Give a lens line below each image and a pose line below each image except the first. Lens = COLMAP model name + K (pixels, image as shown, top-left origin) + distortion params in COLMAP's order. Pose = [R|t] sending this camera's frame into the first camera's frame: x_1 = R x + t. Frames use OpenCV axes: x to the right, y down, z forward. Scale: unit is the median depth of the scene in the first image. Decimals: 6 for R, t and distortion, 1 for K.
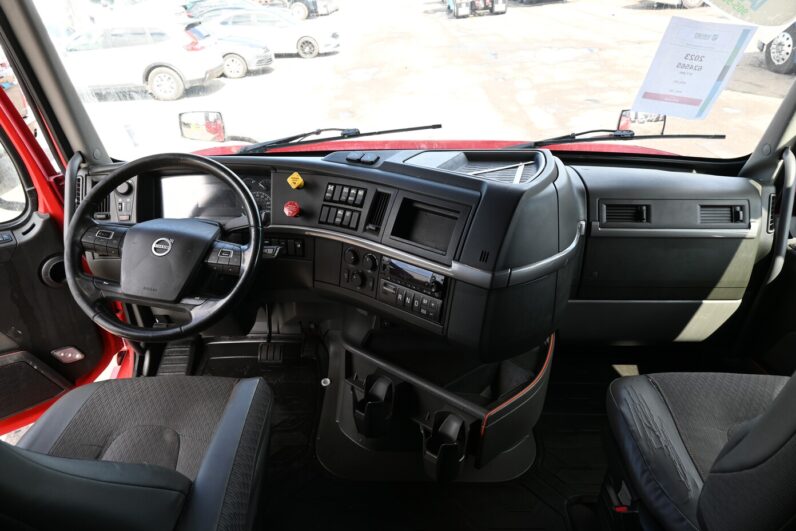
lens RADIAL K [[555.1, 0, 398.0], [0, 555.1, 265.5], [0, 0, 1]] dist [0.006840, 0.000834]
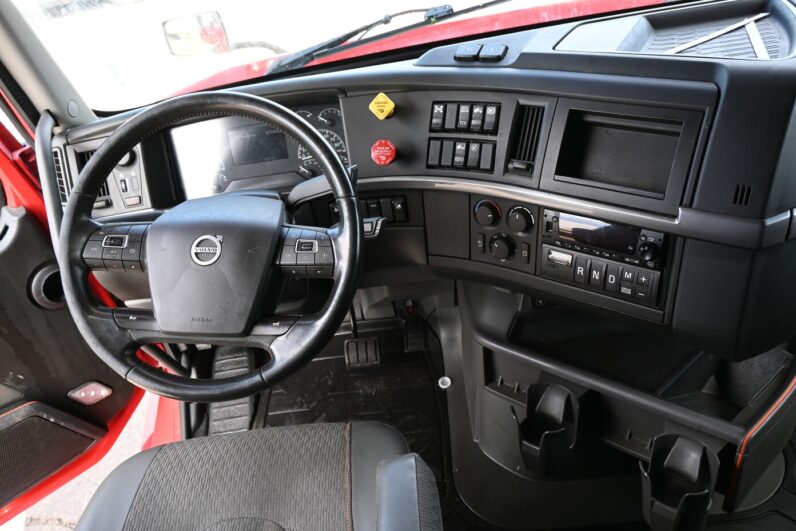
lens RADIAL K [[674.6, 0, 398.0], [0, 674.6, 265.5], [0, 0, 1]] dist [0.002550, 0.003076]
pose [[0.988198, -0.133244, -0.075567, -0.133668], [0.142469, 0.980707, 0.133853, -0.075887], [0.056274, -0.143039, 0.988116, 0.219170]]
